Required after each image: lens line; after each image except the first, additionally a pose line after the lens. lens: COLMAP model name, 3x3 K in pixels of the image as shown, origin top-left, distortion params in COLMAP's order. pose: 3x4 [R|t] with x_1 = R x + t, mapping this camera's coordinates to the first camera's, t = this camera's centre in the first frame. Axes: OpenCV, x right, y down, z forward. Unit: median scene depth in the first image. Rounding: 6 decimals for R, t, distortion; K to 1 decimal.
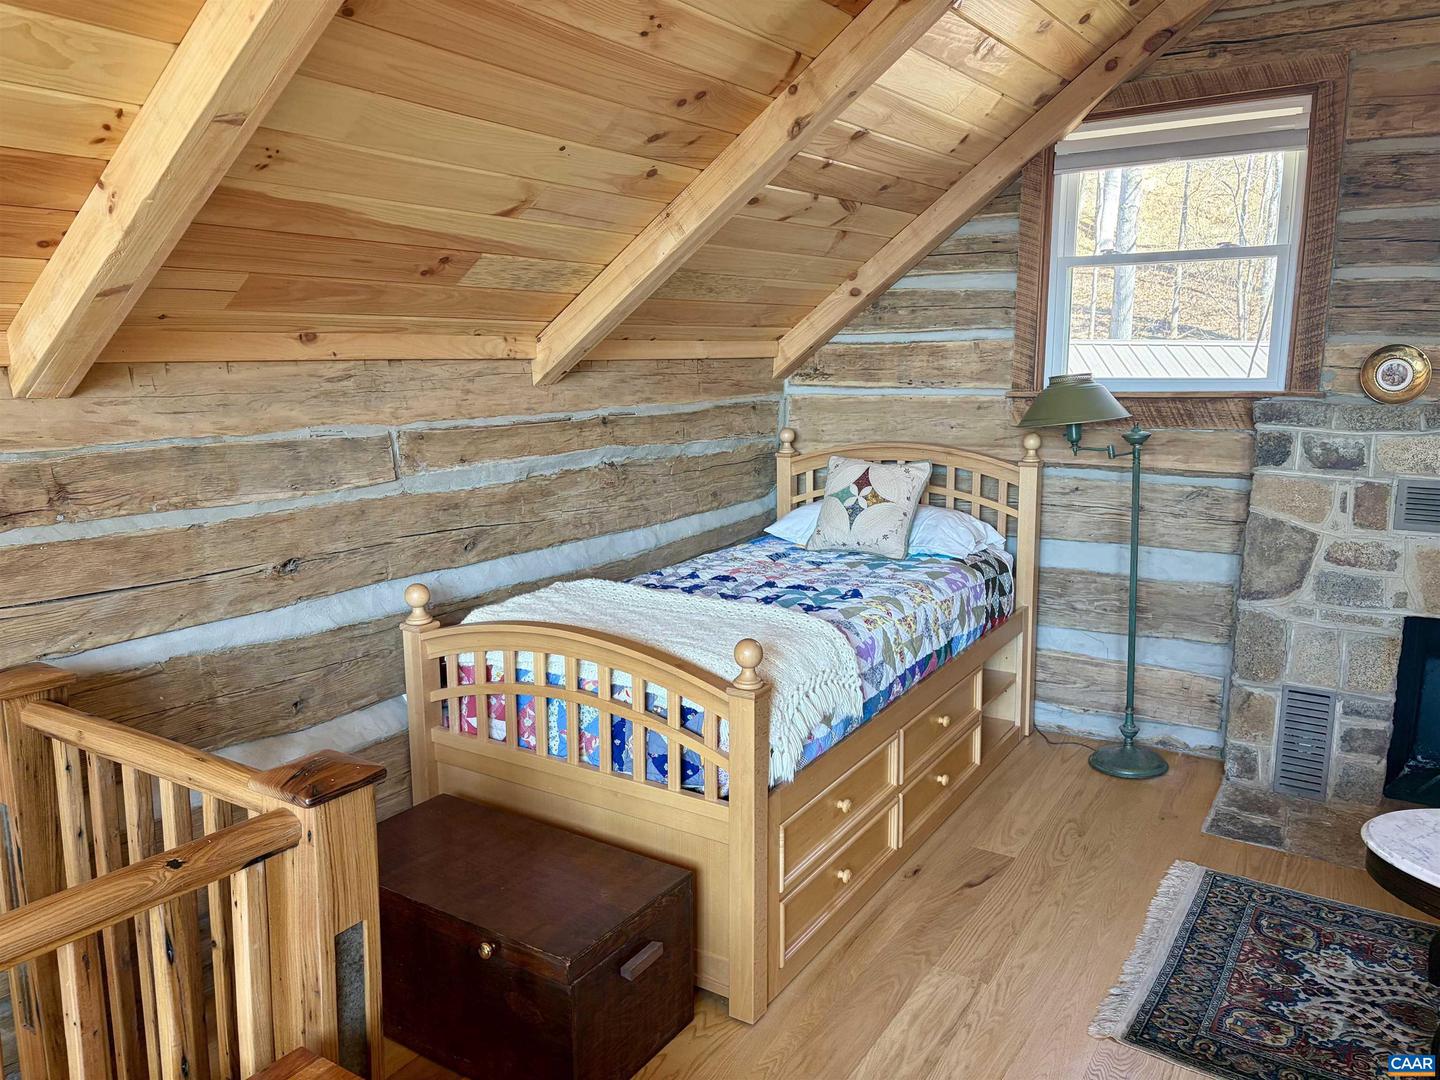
lens RADIAL K [[1081.1, 0, 716.4], [0, 1081.1, 544.8], [0, 0, 1]] dist [0.057053, -0.059435]
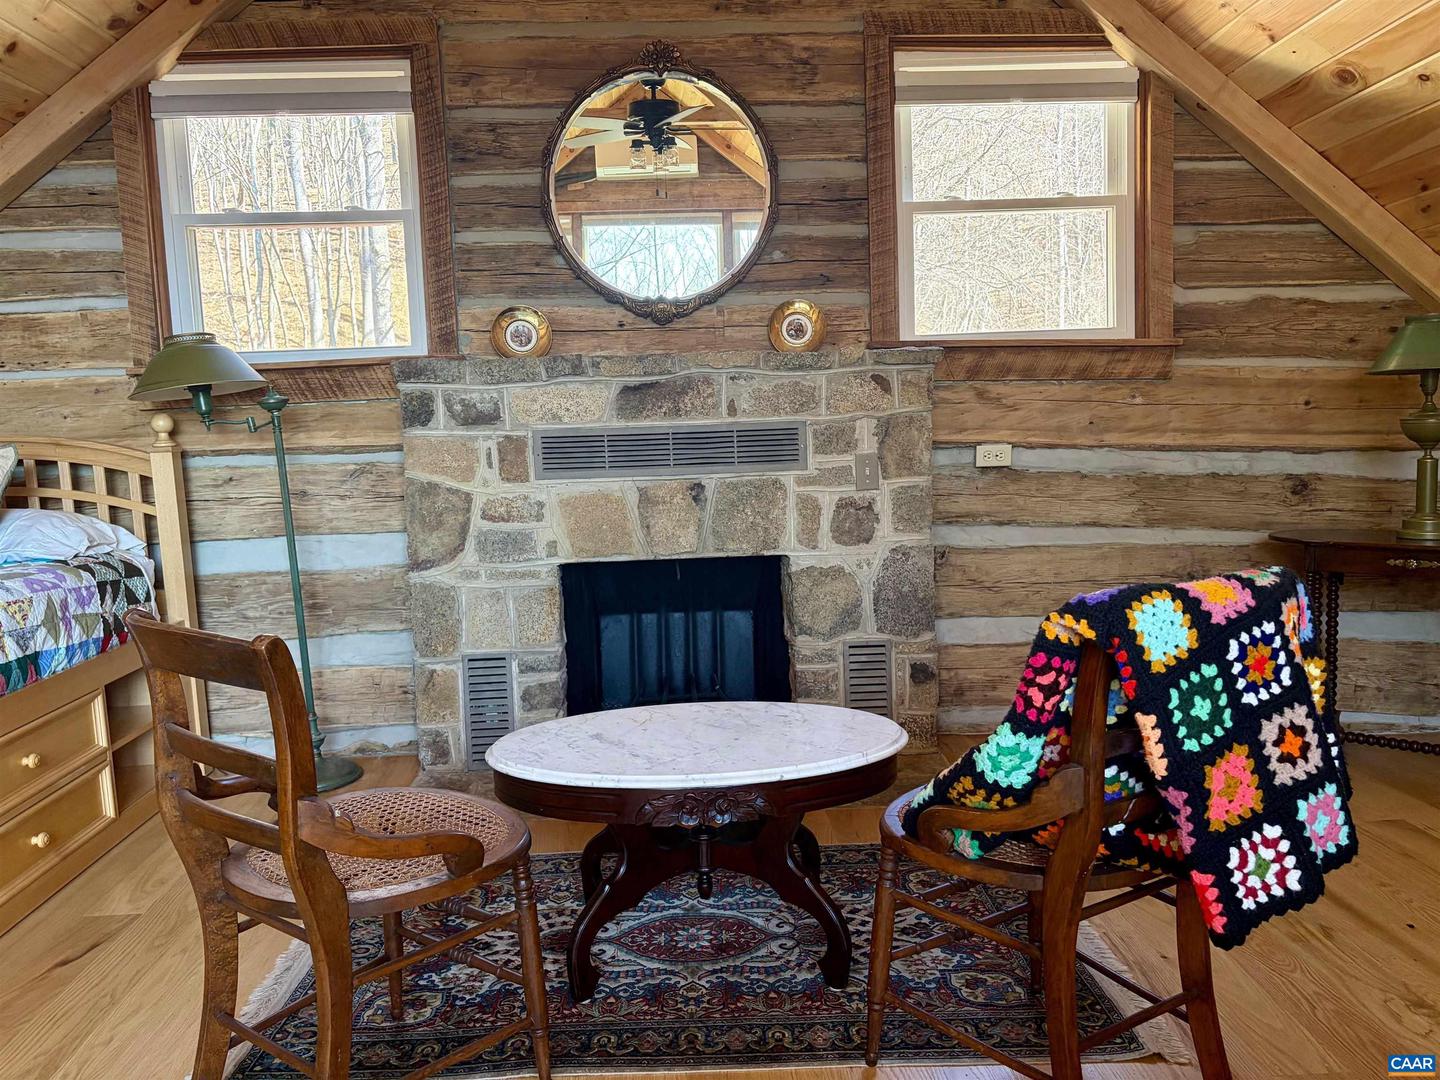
lens RADIAL K [[1081.1, 0, 721.3], [0, 1081.1, 539.3], [0, 0, 1]] dist [0.057053, -0.059435]
pose [[0.813184, -0.081779, 0.576232, 0.168820], [0.138202, 0.988893, -0.054689, 0.114397], [-0.565360, 0.124108, 0.815454, 0.087620]]
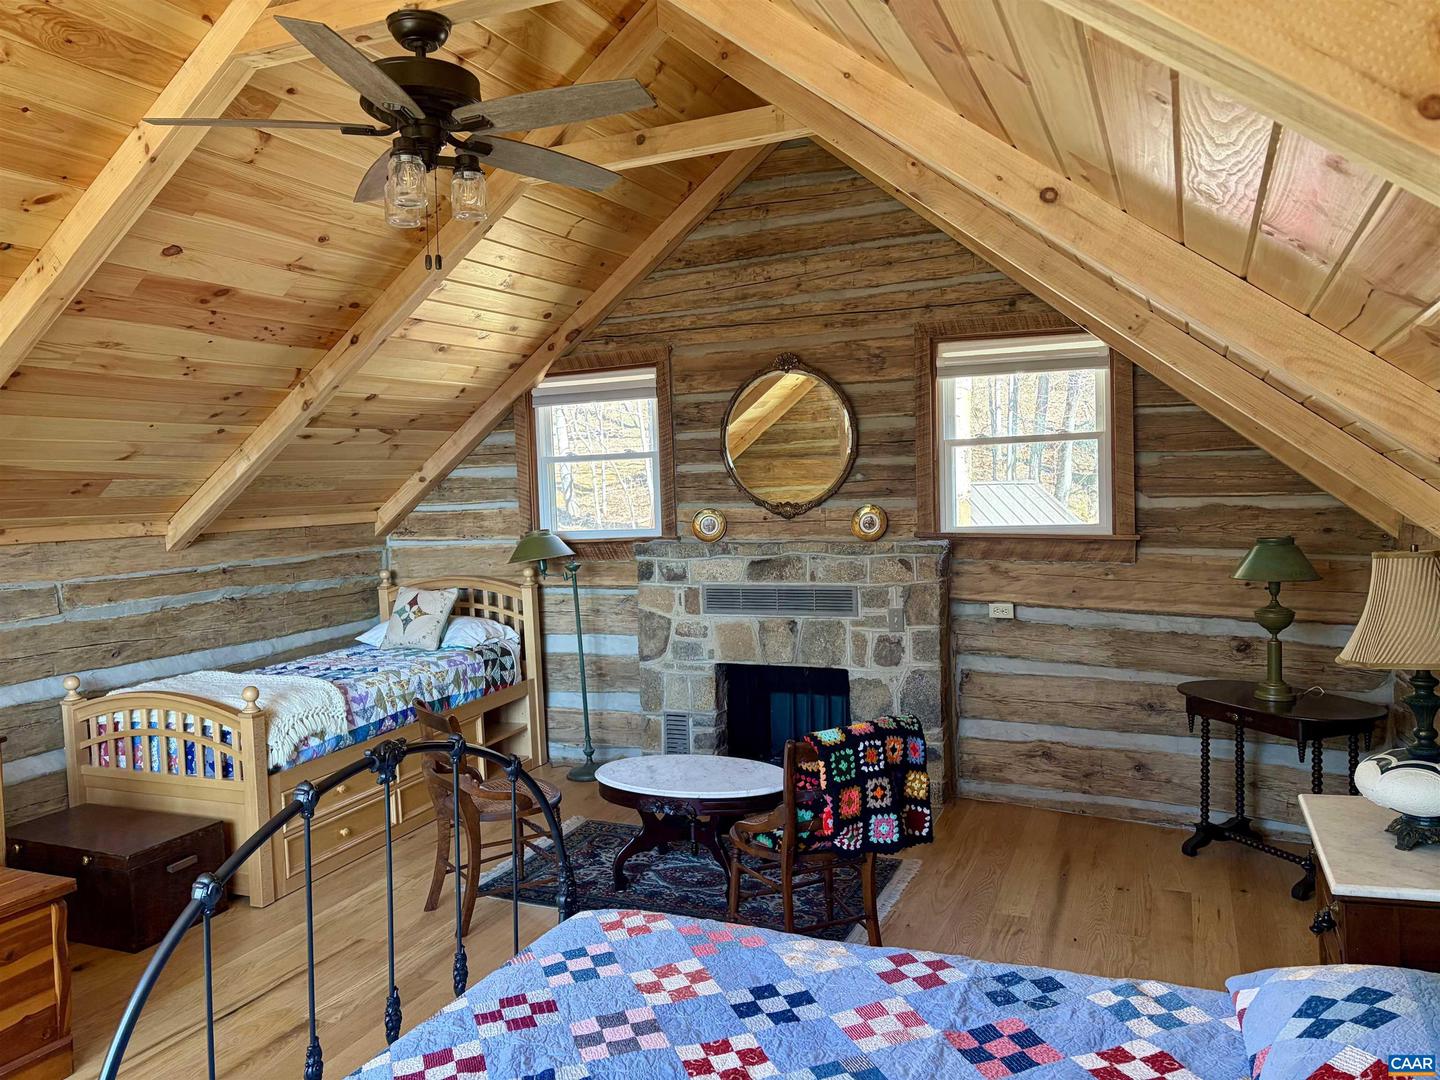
lens RADIAL K [[1081.1, 0, 725.1], [0, 1081.1, 538.1], [0, 0, 1]] dist [0.057053, -0.059435]
pose [[0.985548, -0.039593, 0.164706, 0.360506], [0.060752, 0.990234, -0.125480, 0.080915], [-0.158129, 0.133673, 0.978329, -0.669592]]
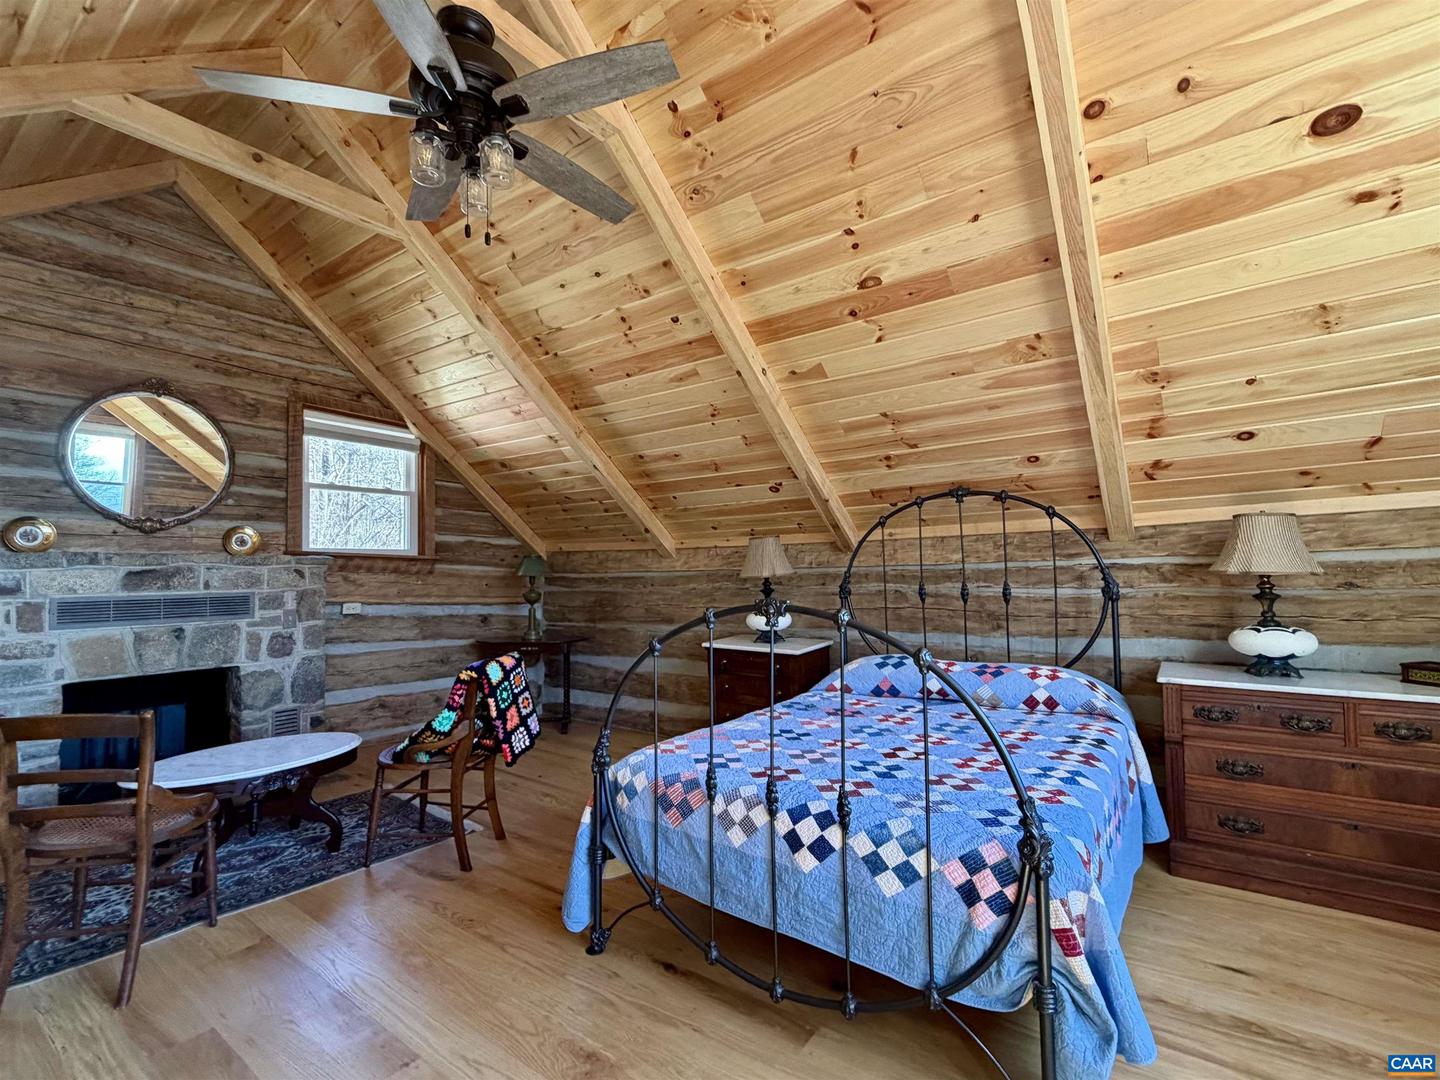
lens RADIAL K [[656.0, 0, 724.8], [0, 656.0, 544.4], [0, 0, 1]] dist [-0.003780, 0.000778]
pose [[0.043745, 0.035554, 0.998410, -0.272098], [0.183107, 0.982152, -0.042998, 0.079700], [-0.982119, 0.184697, 0.036454, -0.011126]]
